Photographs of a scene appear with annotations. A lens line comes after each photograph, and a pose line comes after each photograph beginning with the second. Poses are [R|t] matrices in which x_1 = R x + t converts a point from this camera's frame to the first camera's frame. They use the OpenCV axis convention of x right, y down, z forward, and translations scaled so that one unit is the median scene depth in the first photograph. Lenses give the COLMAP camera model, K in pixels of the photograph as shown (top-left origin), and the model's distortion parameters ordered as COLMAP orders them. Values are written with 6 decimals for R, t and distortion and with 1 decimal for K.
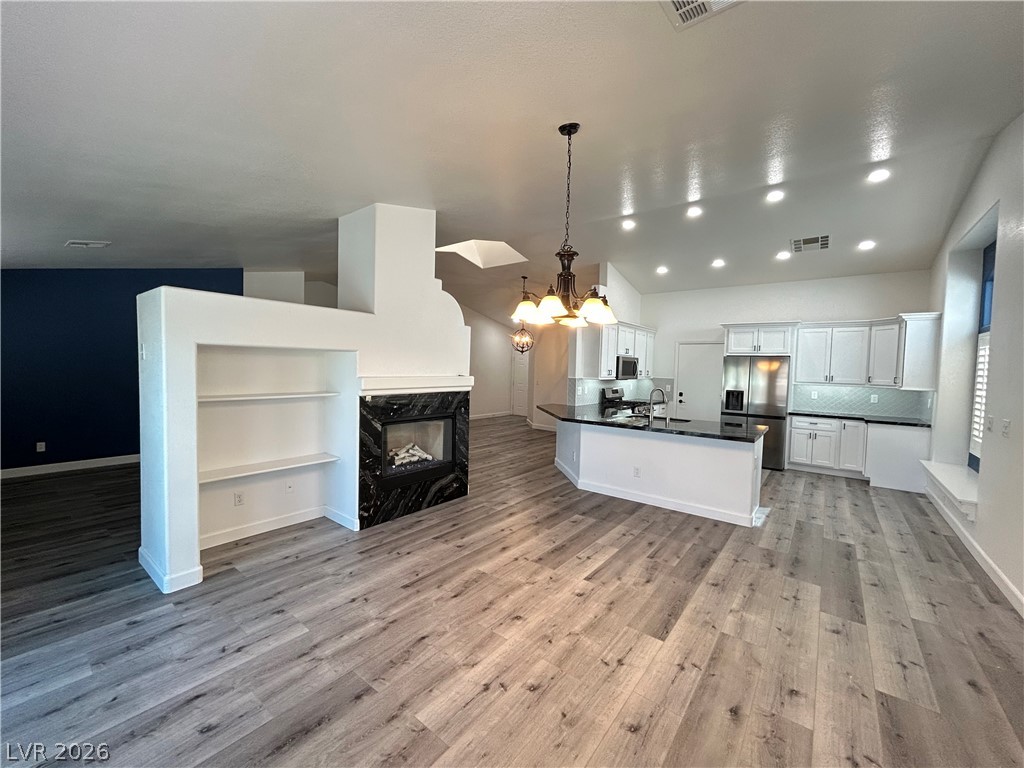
lens RADIAL K [[411.8, 0, 512.0], [0, 411.8, 384.0], [0, 0, 1]] dist [-0.000570, 0.000084]
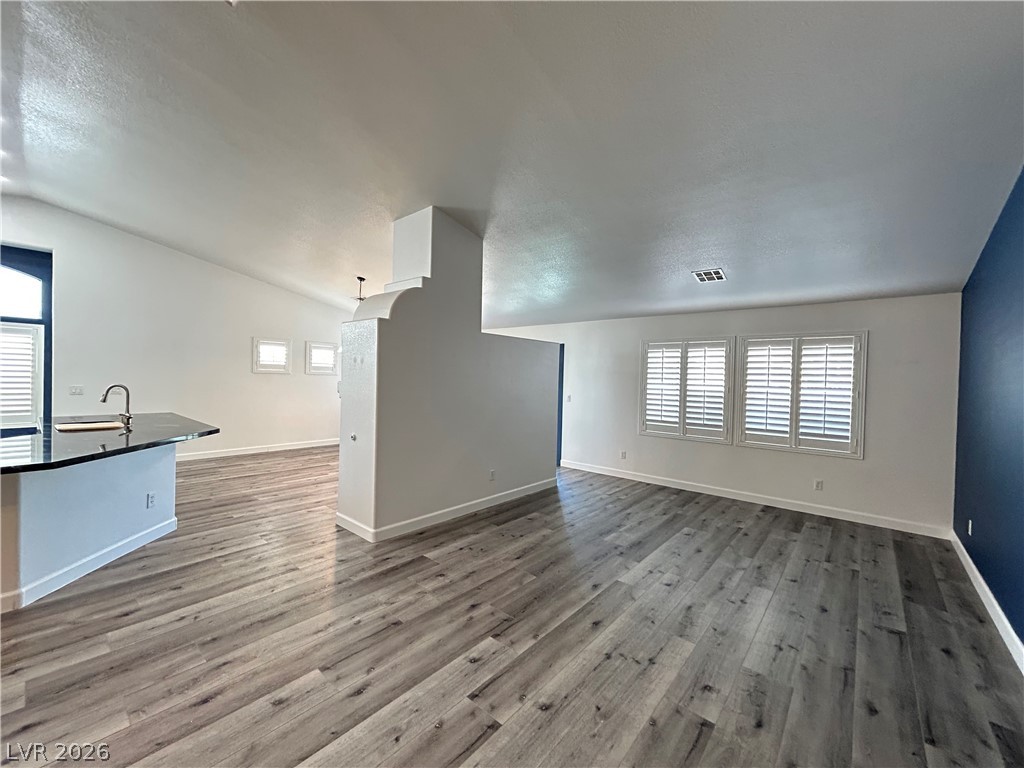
lens RADIAL K [[411.8, 0, 512.0], [0, 411.8, 384.0], [0, 0, 1]] dist [-0.000570, 0.000084]
pose [[-0.997411, -0.056821, 0.044086, -0.635837], [-0.054147, 0.996749, 0.059654, -0.111652], [-0.047332, 0.057113, -0.997245, 2.365514]]
